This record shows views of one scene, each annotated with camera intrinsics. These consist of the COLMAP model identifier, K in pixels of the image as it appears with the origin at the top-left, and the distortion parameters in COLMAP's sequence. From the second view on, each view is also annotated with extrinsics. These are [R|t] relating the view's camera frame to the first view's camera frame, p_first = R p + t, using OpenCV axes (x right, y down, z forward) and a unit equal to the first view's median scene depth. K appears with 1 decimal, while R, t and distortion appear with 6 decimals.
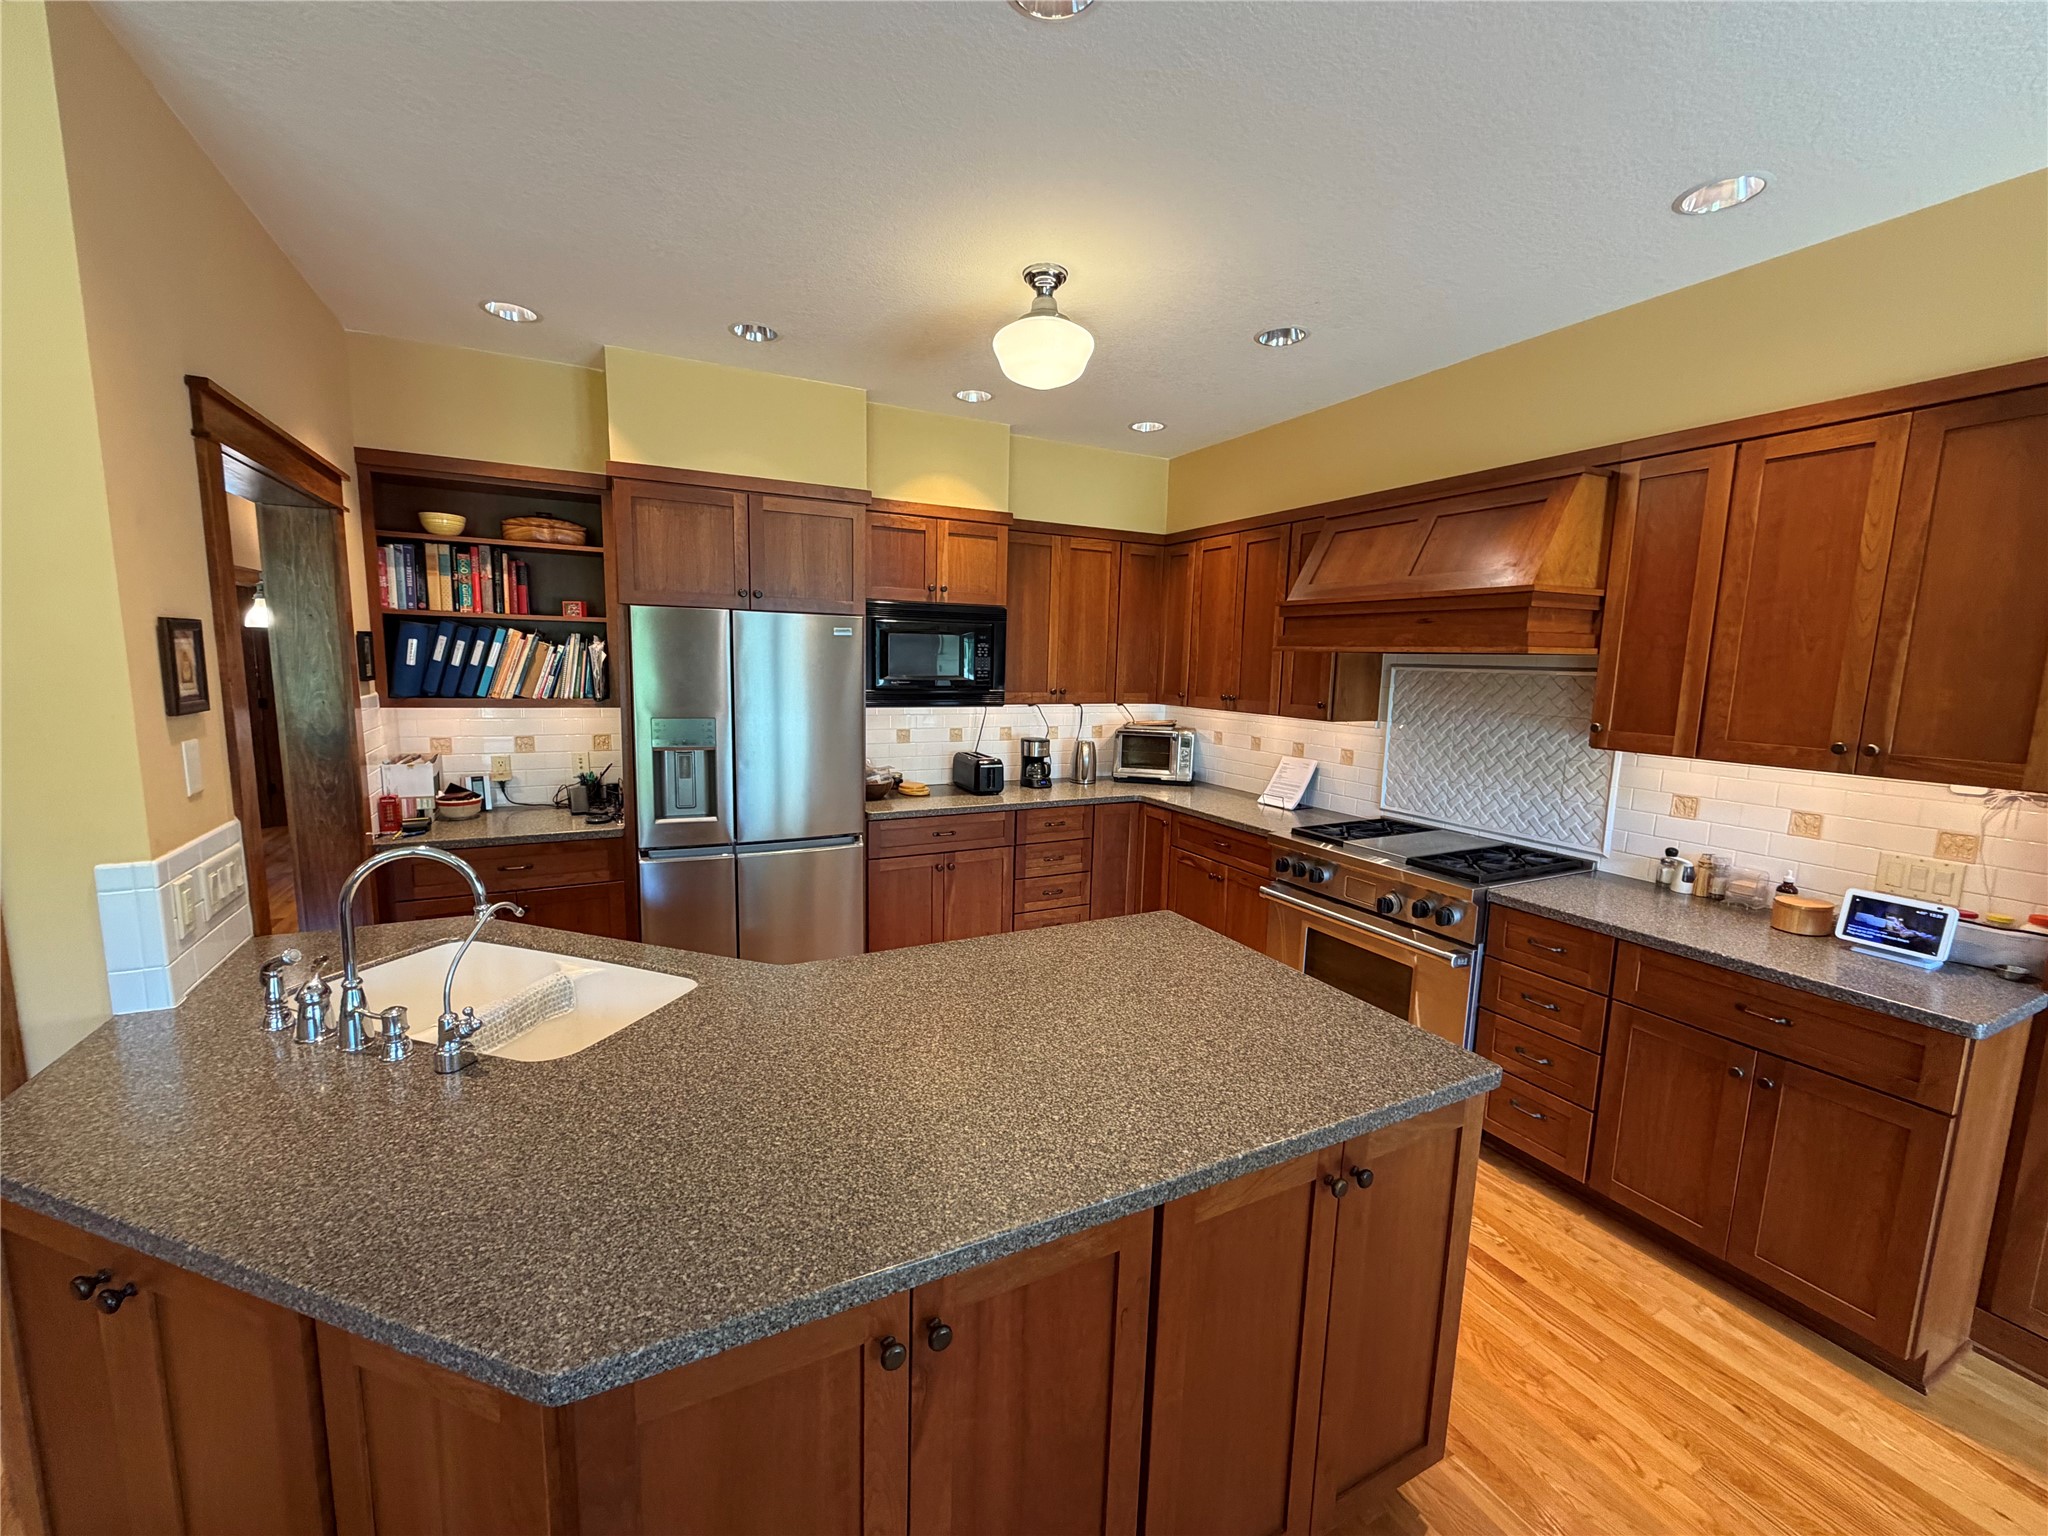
lens RADIAL K [[817.2, 0, 1021.4], [0, 817.2, 768.5], [0, 0, 1]] dist [0.000384, 0.000091]
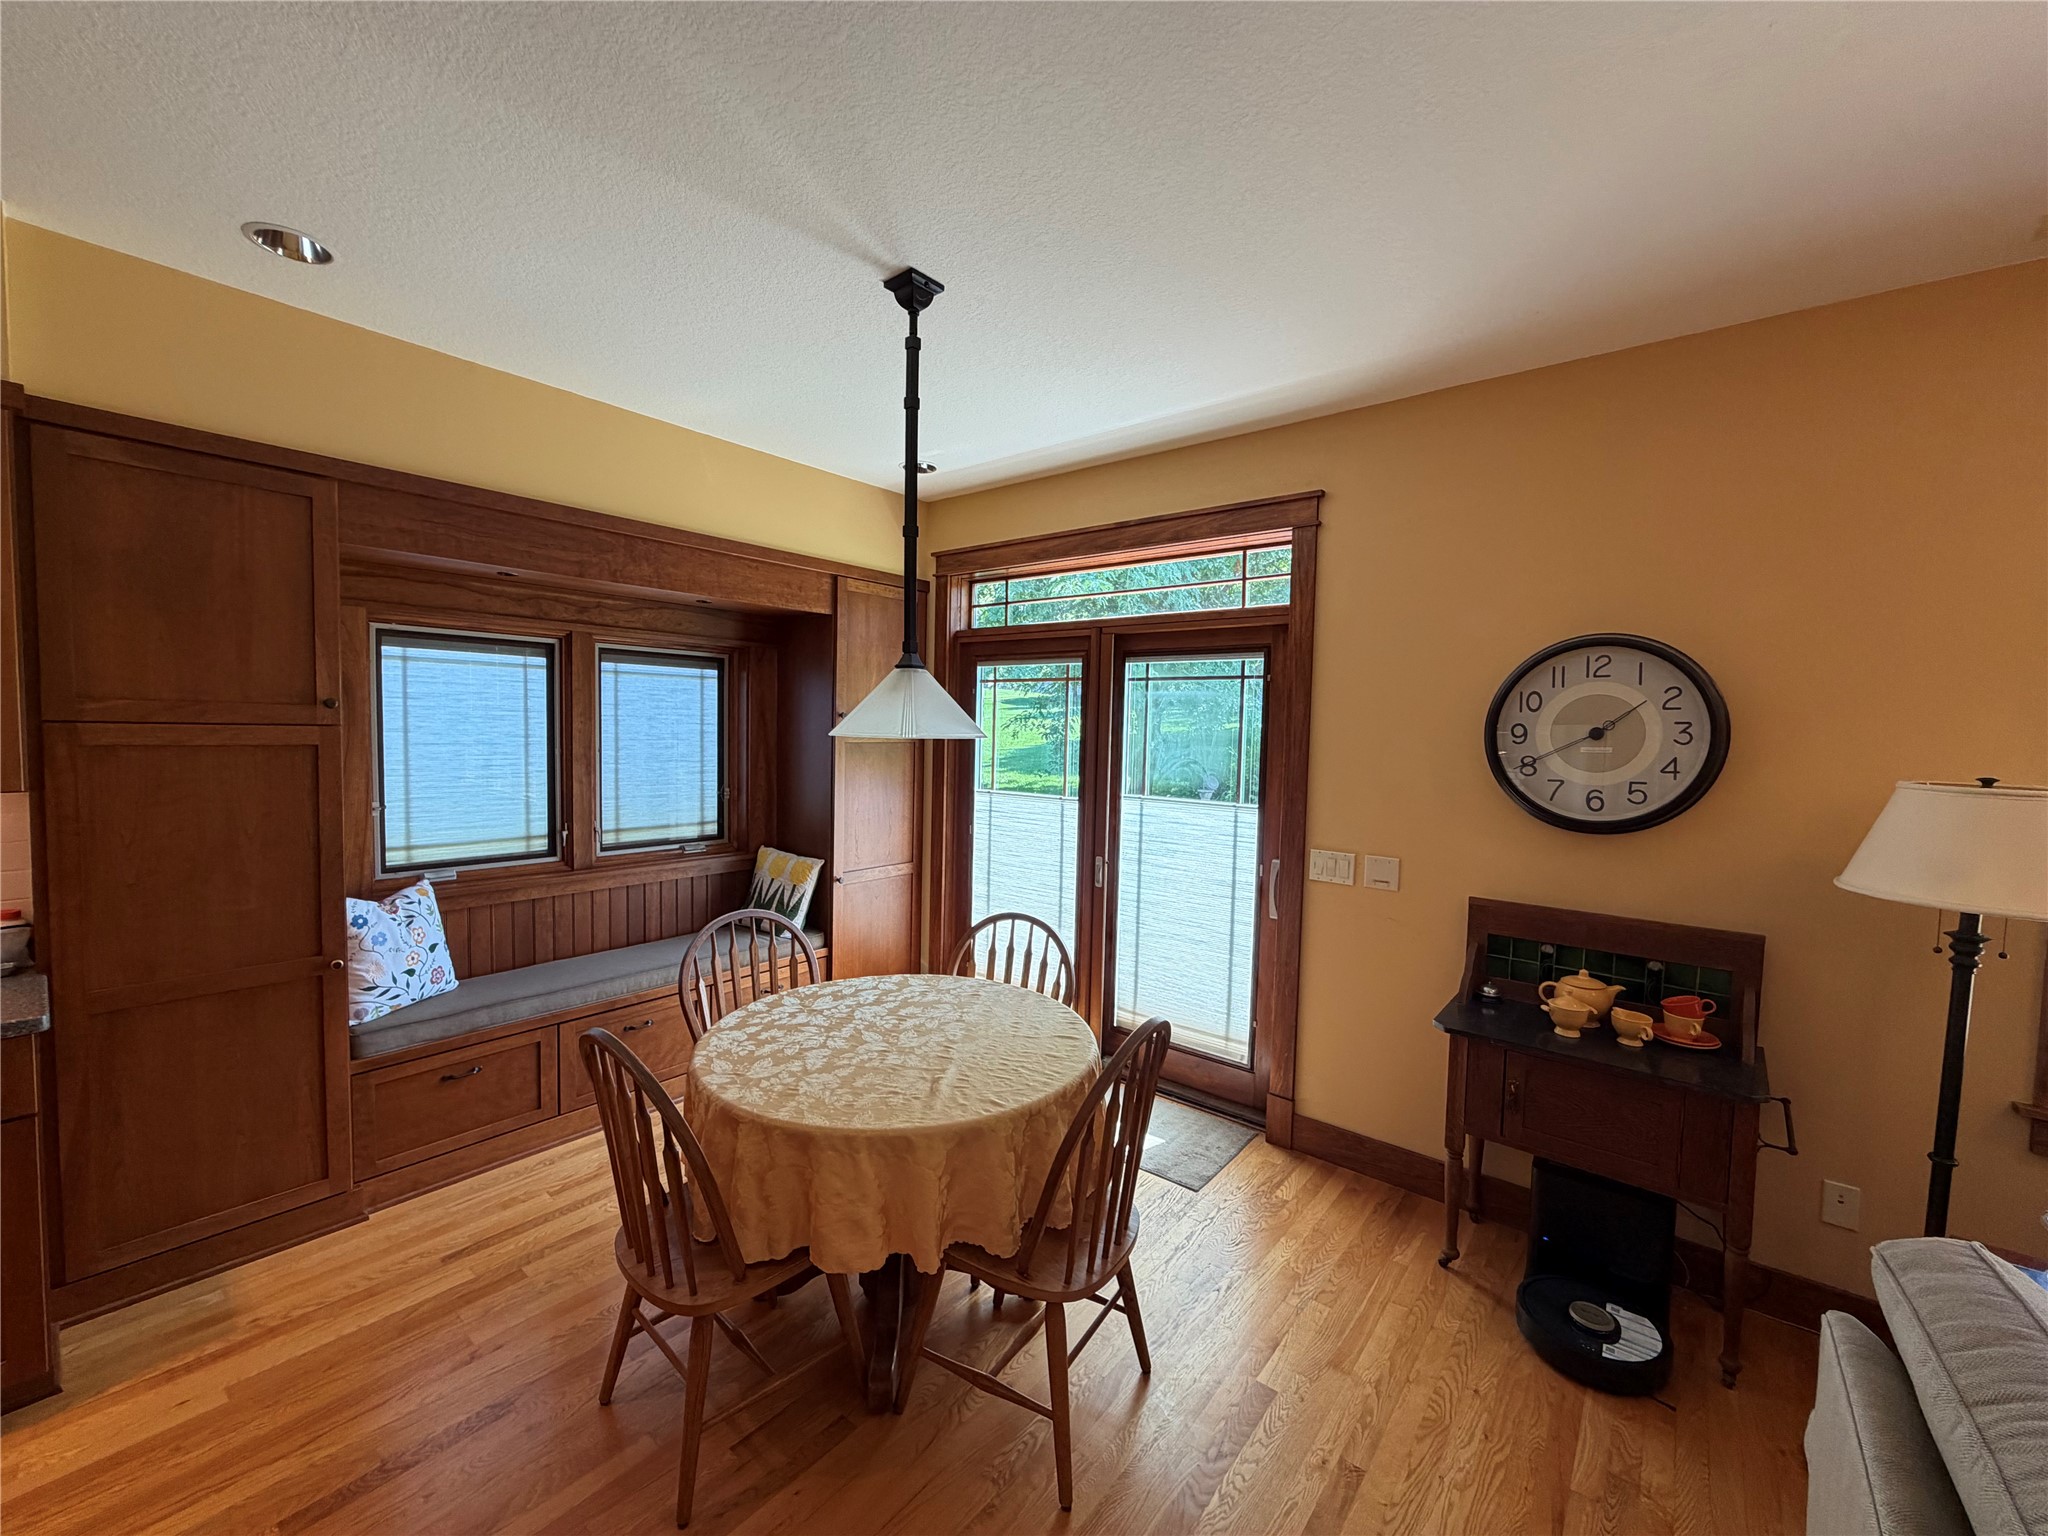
lens RADIAL K [[817.2, 0, 1016.0], [0, 817.2, 768.6], [0, 0, 1]] dist [0.000384, 0.000091]
pose [[-0.393422, -0.081971, 0.915696, -0.171882], [0.091557, 0.987572, 0.127742, -0.012254], [-0.914788, 0.134095, -0.381028, 0.159450]]
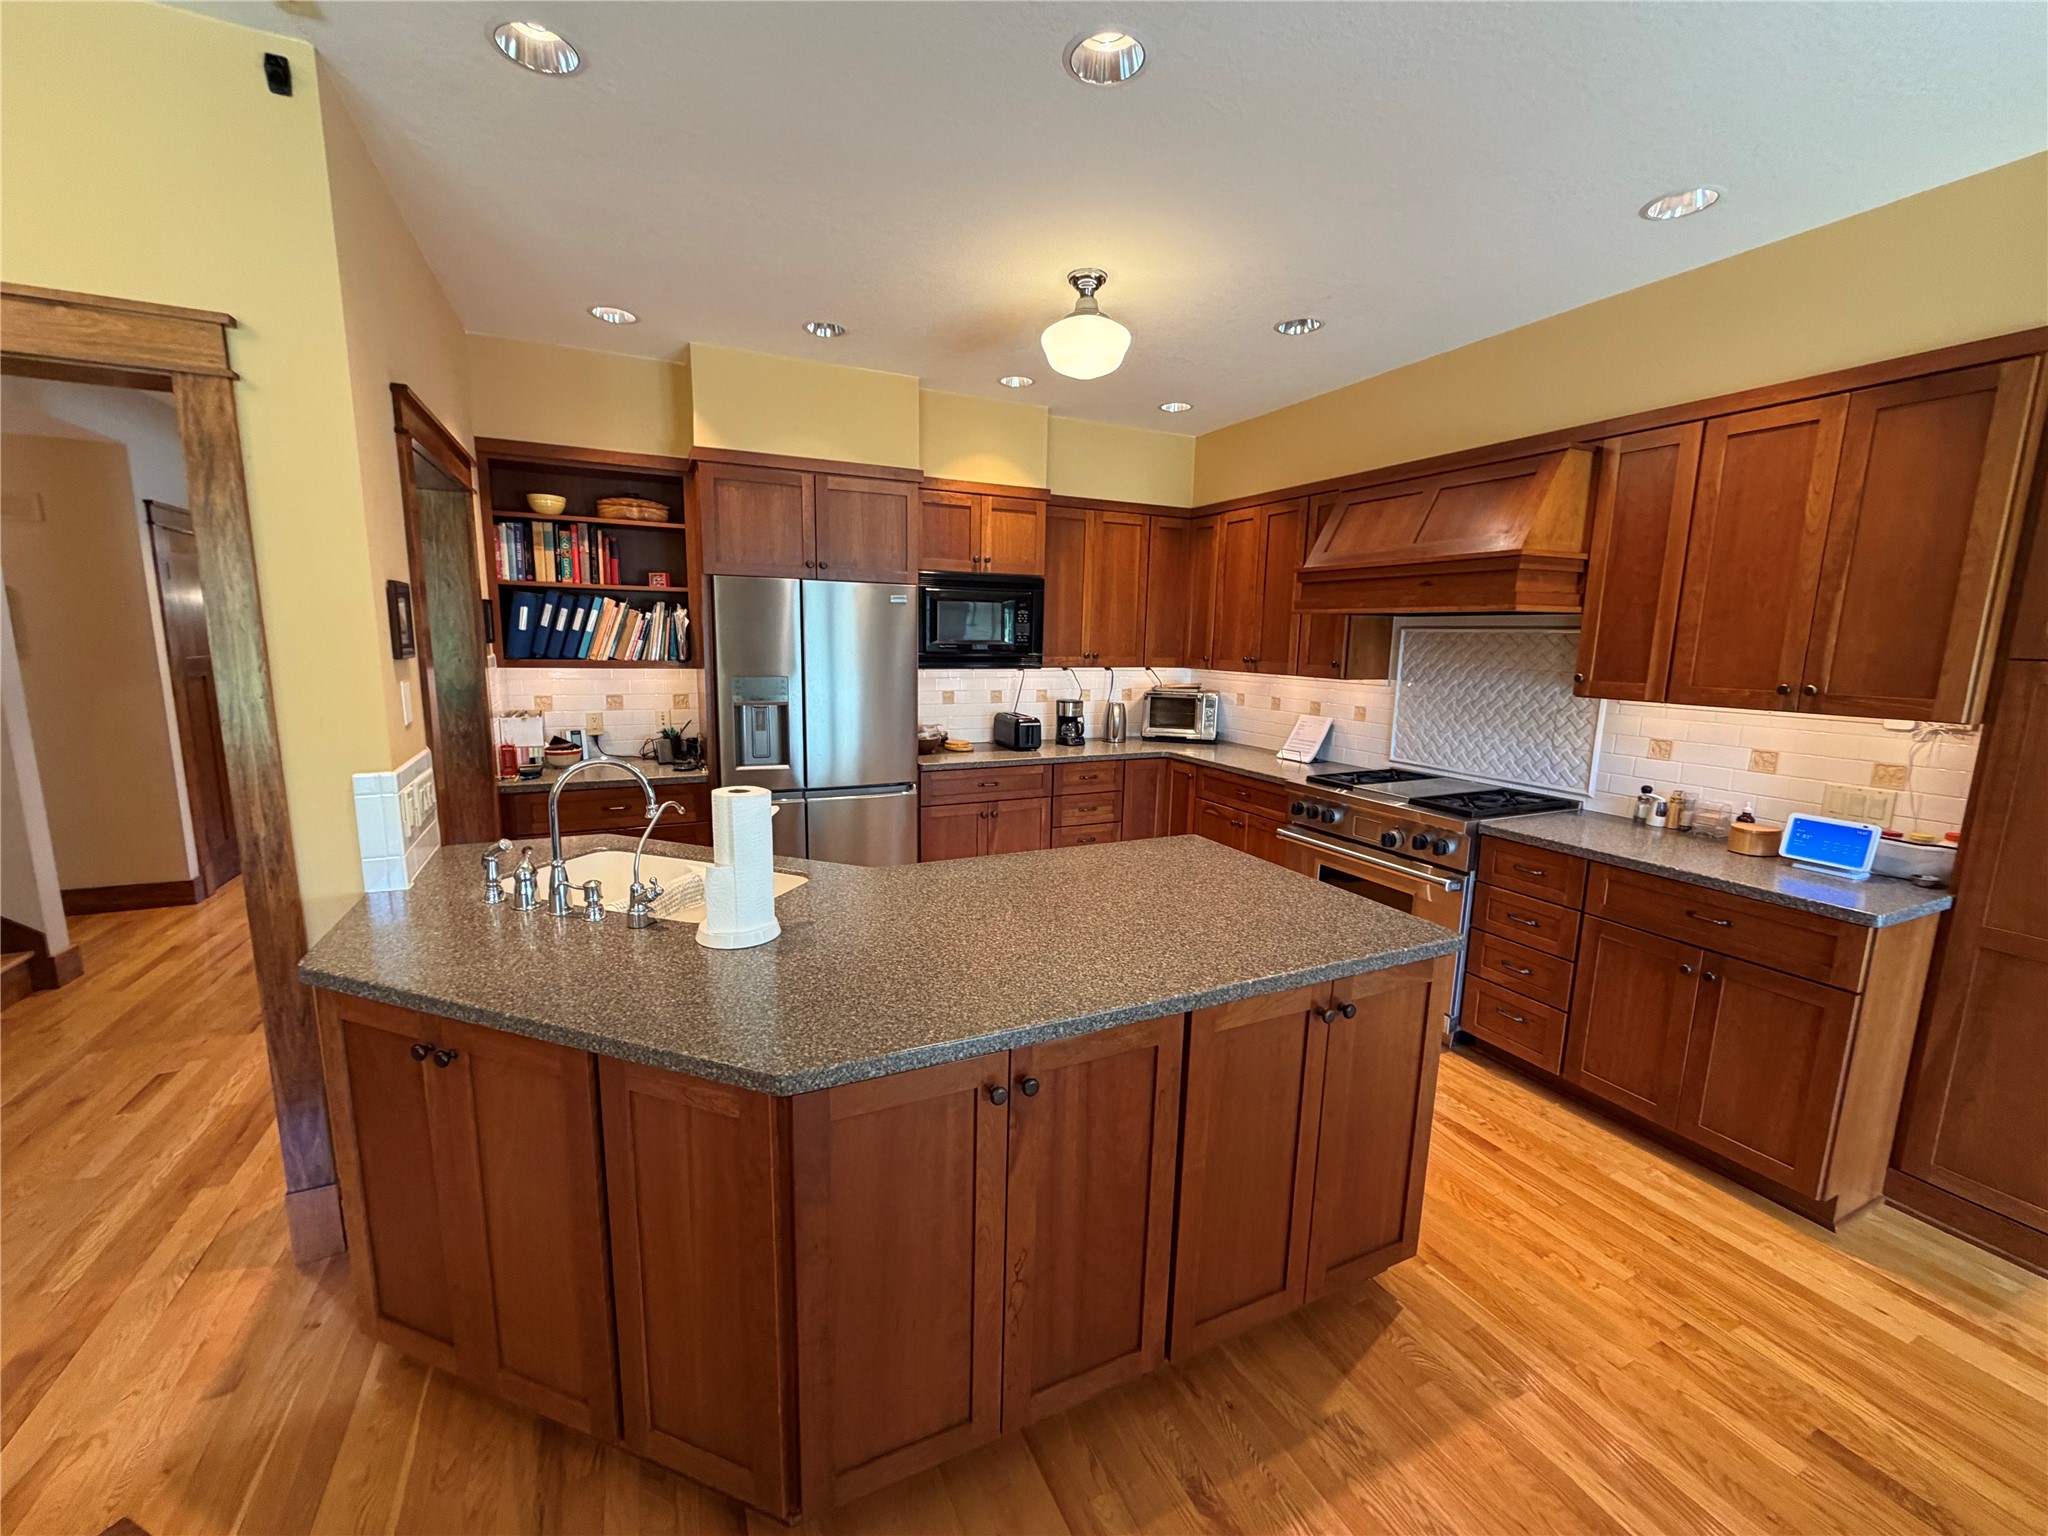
lens RADIAL K [[817.2, 0, 1022.8], [0, 817.2, 767.1], [0, 0, 1]] dist [0.000384, 0.000091]
pose [[0.999642, -0.000802, -0.026755, -0.030262], [0.001481, 0.999678, 0.025343, 0.046356], [0.026726, -0.025374, 0.999321, -0.153293]]
